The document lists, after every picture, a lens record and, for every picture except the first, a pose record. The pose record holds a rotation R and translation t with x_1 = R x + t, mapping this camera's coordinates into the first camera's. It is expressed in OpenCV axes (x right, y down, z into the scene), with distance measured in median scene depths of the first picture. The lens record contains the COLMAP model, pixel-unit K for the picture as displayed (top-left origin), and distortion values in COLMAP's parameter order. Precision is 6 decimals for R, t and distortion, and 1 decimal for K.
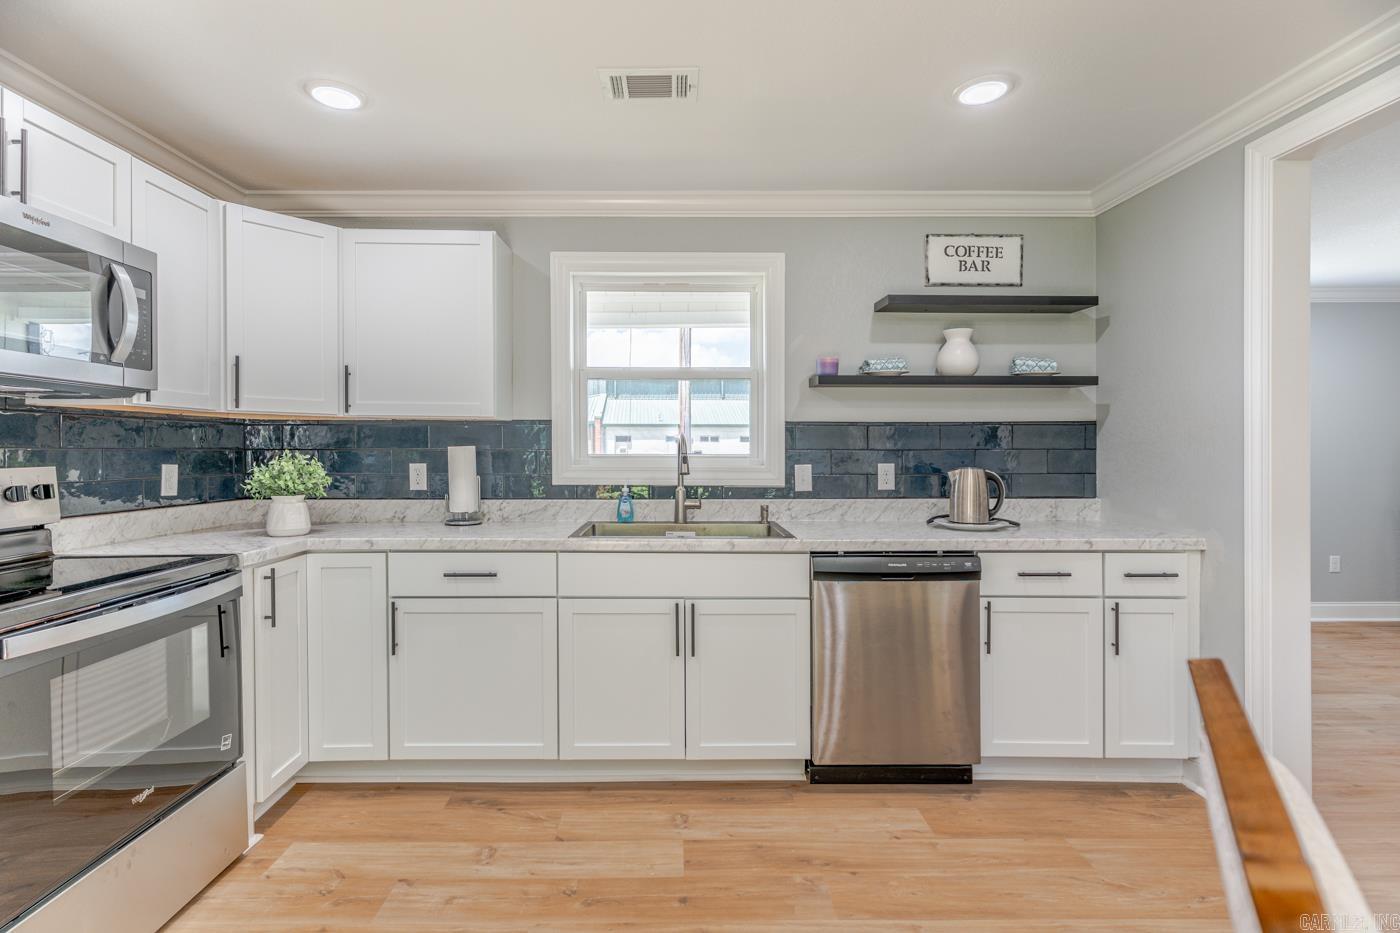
lens RADIAL K [[671.5, 0, 682.7], [0, 671.5, 455.3], [0, 0, 1]] dist [0.002675, 0.001428]
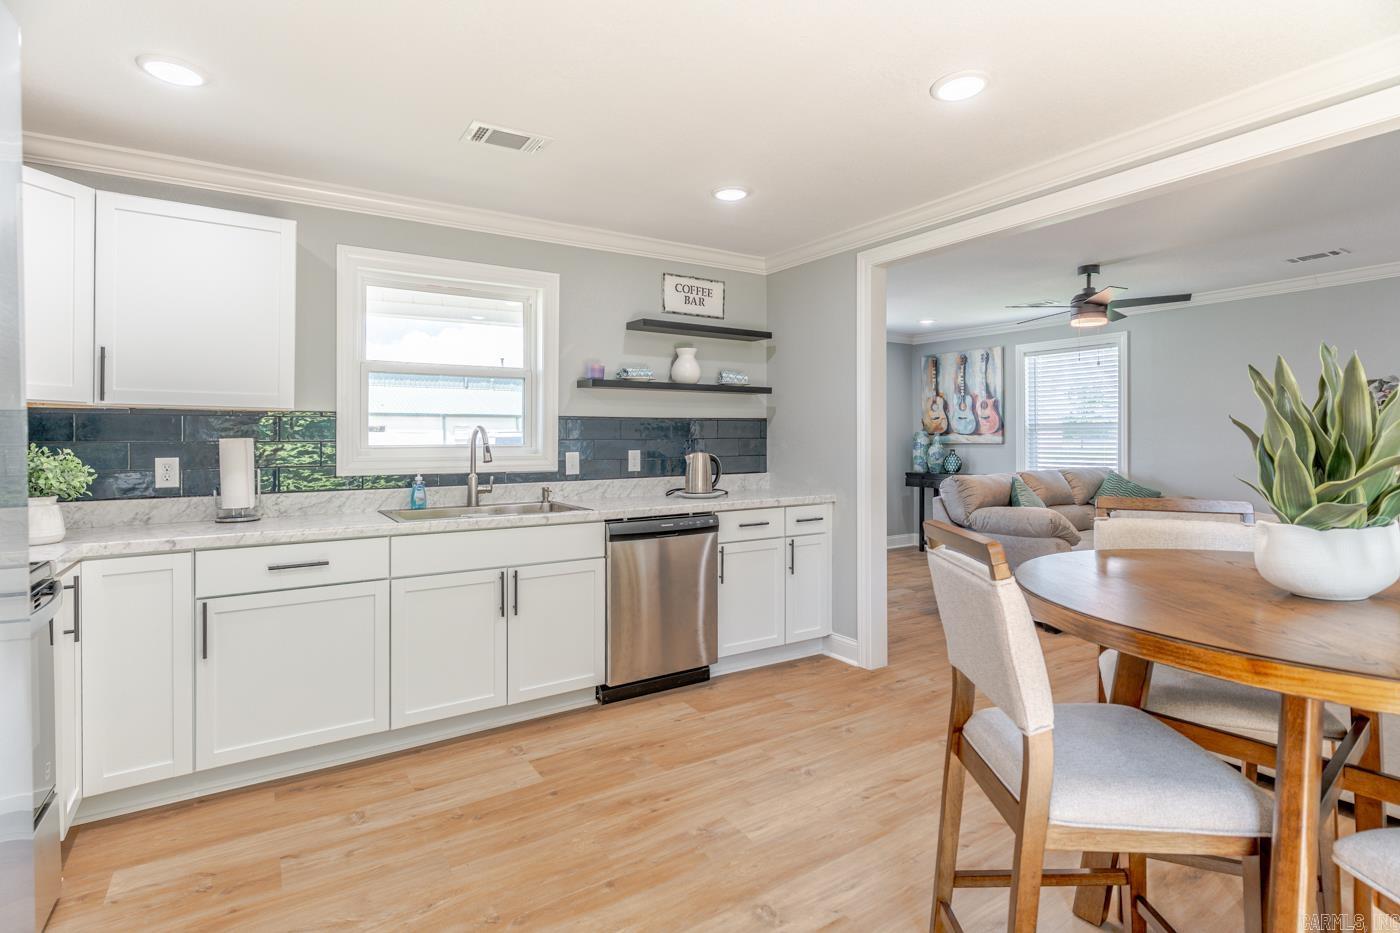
lens RADIAL K [[671.5, 0, 706.2], [0, 671.5, 451.6], [0, 0, 1]] dist [0.002675, 0.001428]
pose [[0.846272, -0.015537, 0.532524, -0.311906], [0.010159, 0.999864, 0.013028, -0.000544], [-0.532653, -0.005615, 0.846315, -0.169136]]
